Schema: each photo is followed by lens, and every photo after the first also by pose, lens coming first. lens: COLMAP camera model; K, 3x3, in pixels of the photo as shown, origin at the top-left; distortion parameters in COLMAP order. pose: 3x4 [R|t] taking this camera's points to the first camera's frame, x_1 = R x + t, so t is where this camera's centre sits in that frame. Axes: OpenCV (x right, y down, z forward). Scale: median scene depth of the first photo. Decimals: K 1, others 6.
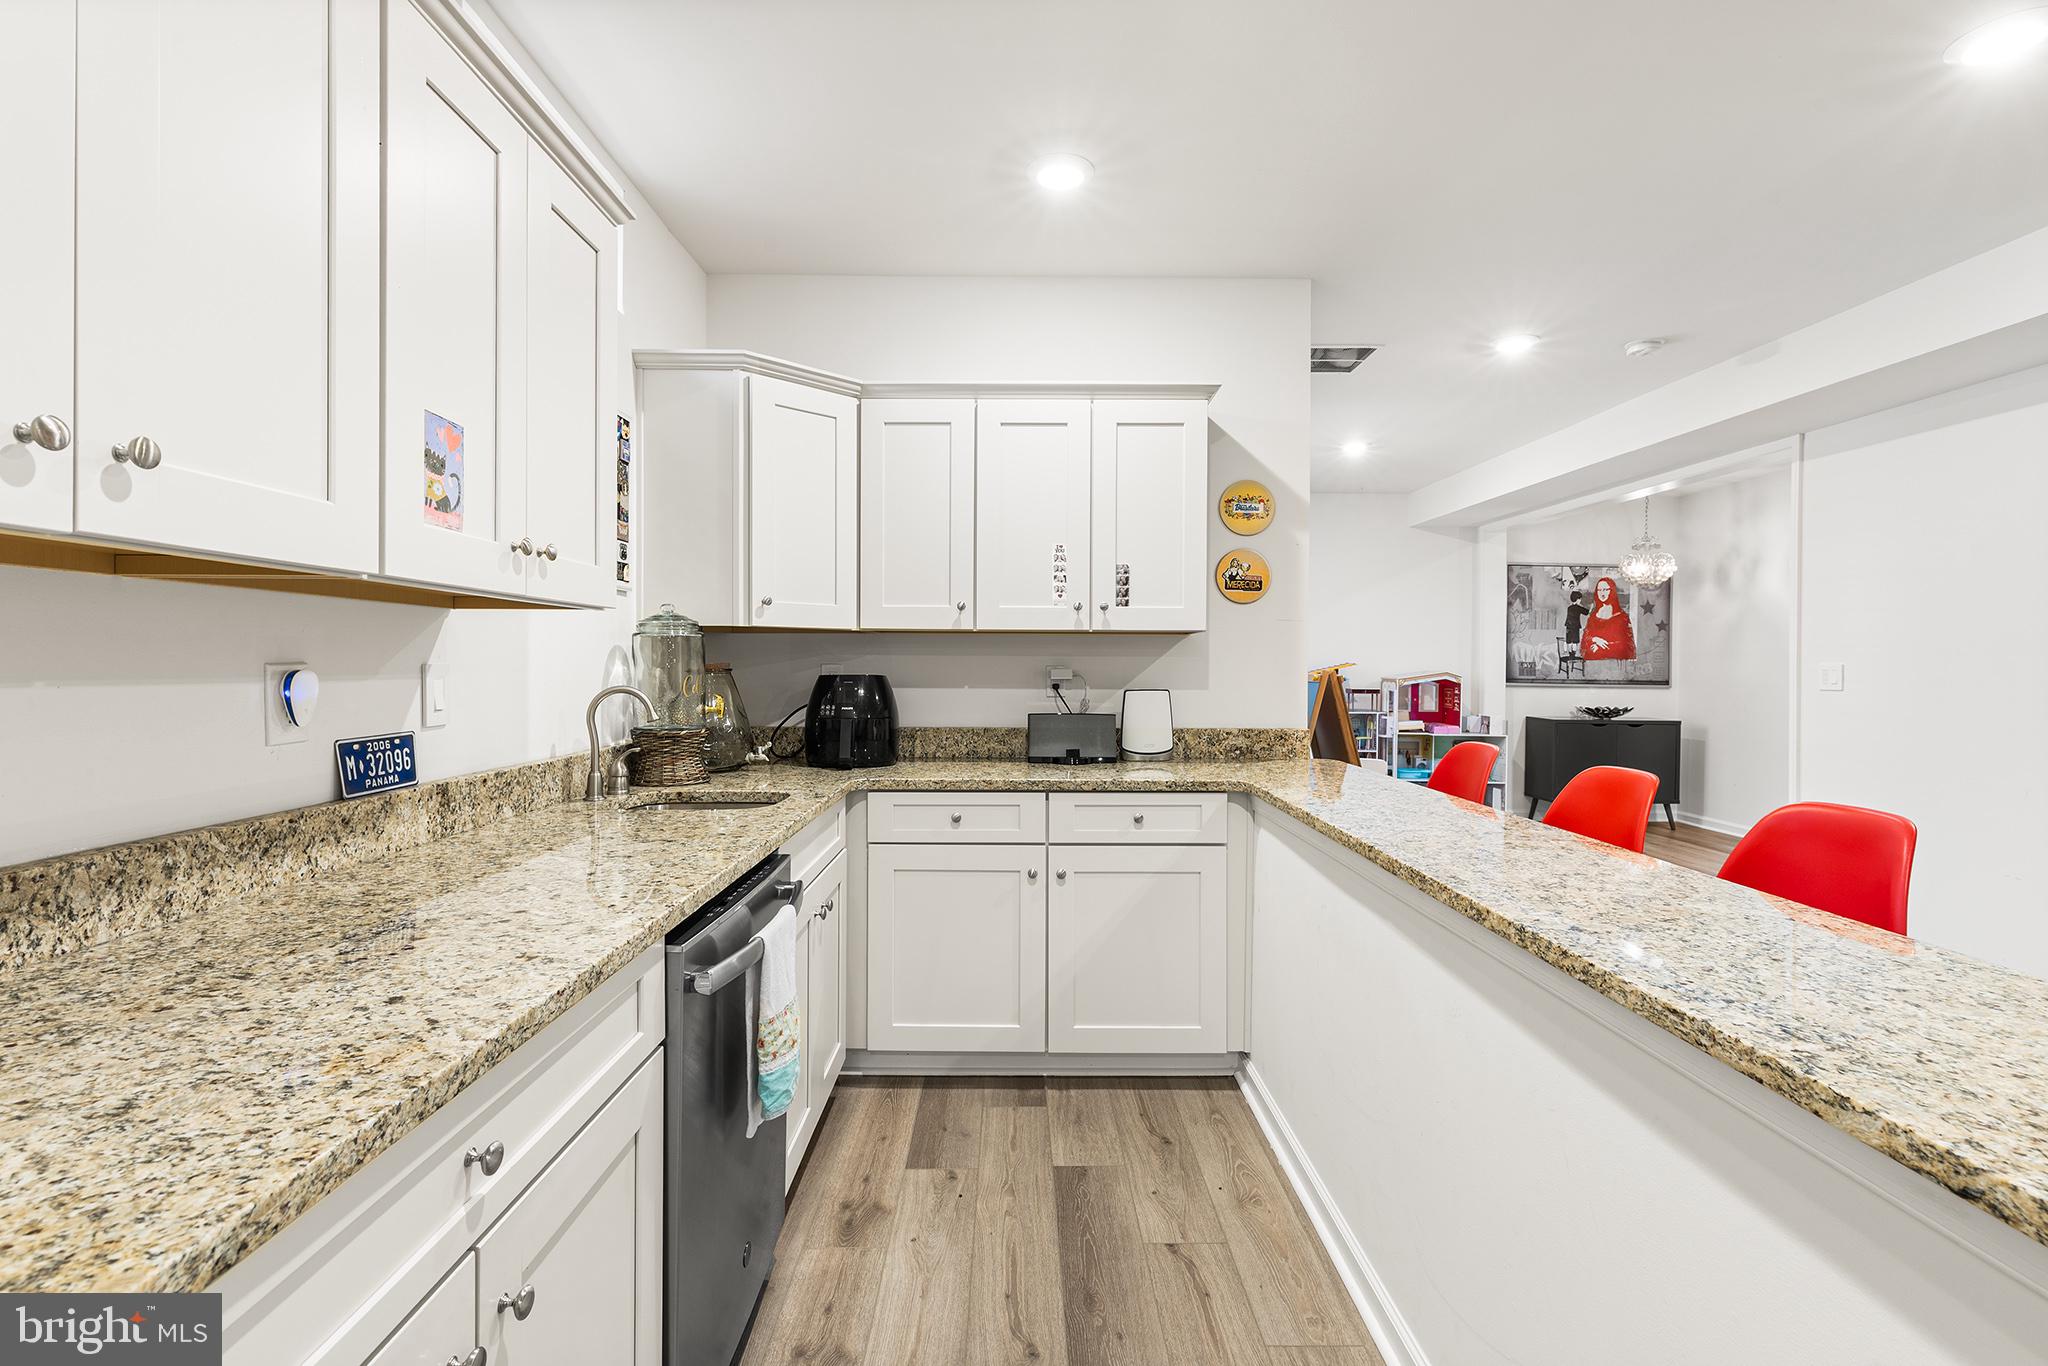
lens RADIAL K [[932.4, 0, 1021.8], [0, 932.4, 665.4], [0, 0, 1]] dist [0.002004, -0.000112]
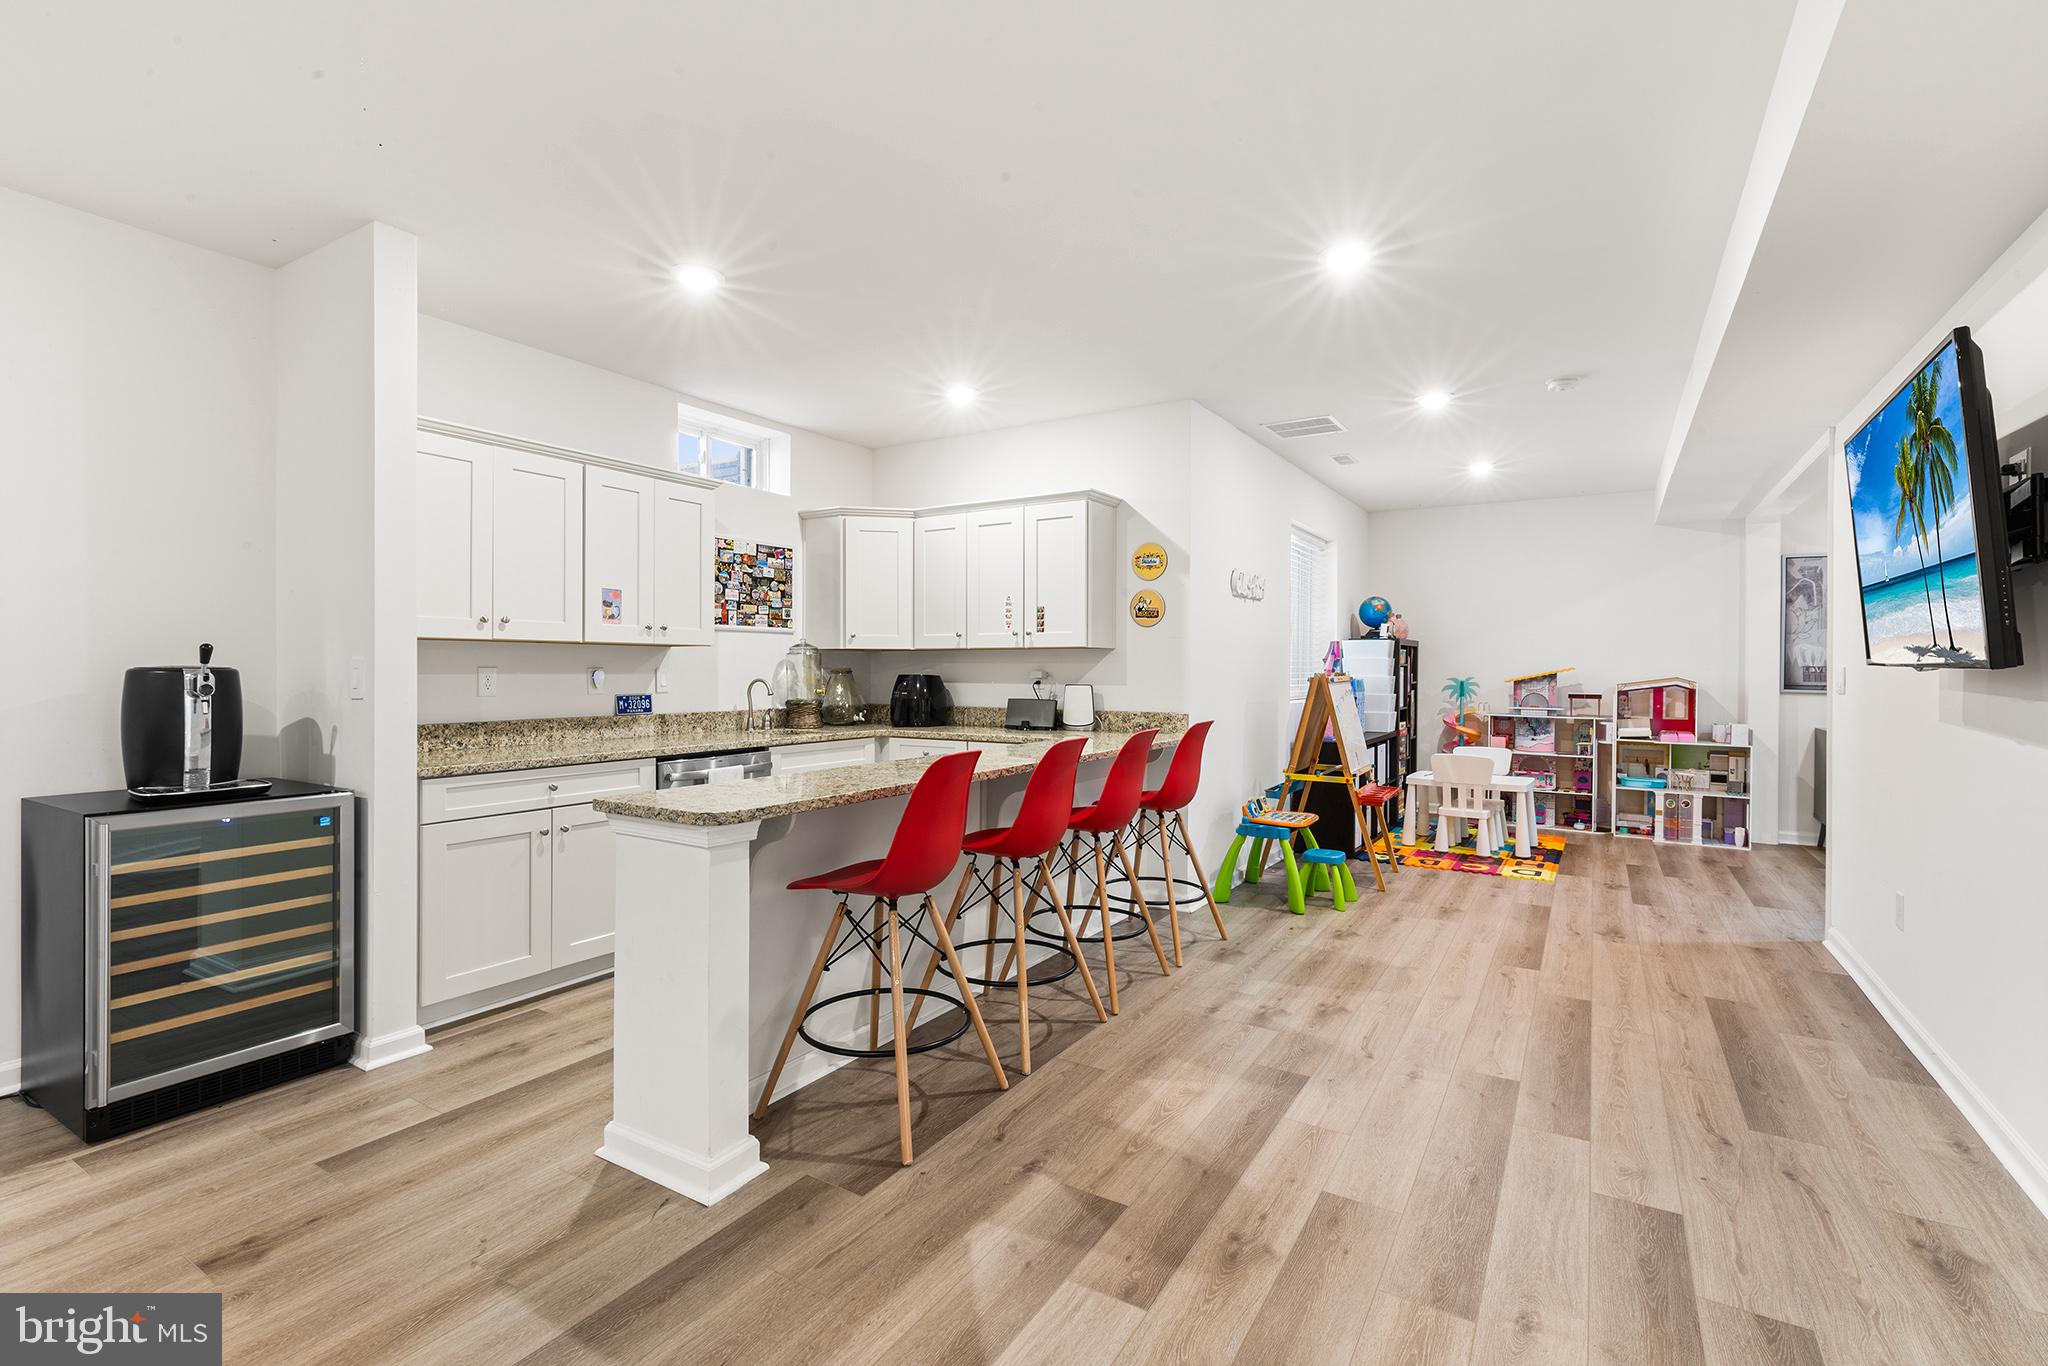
lens RADIAL K [[941.0, 0, 1021.5], [0, 941.0, 673.8], [0, 0, 1]] dist [0.002889, 0.000156]
pose [[0.841874, 0.001257, -0.539673, 0.963135], [-0.000138, 0.999998, 0.002115, 0.004957], [0.539674, -0.001706, 0.841872, -0.392519]]
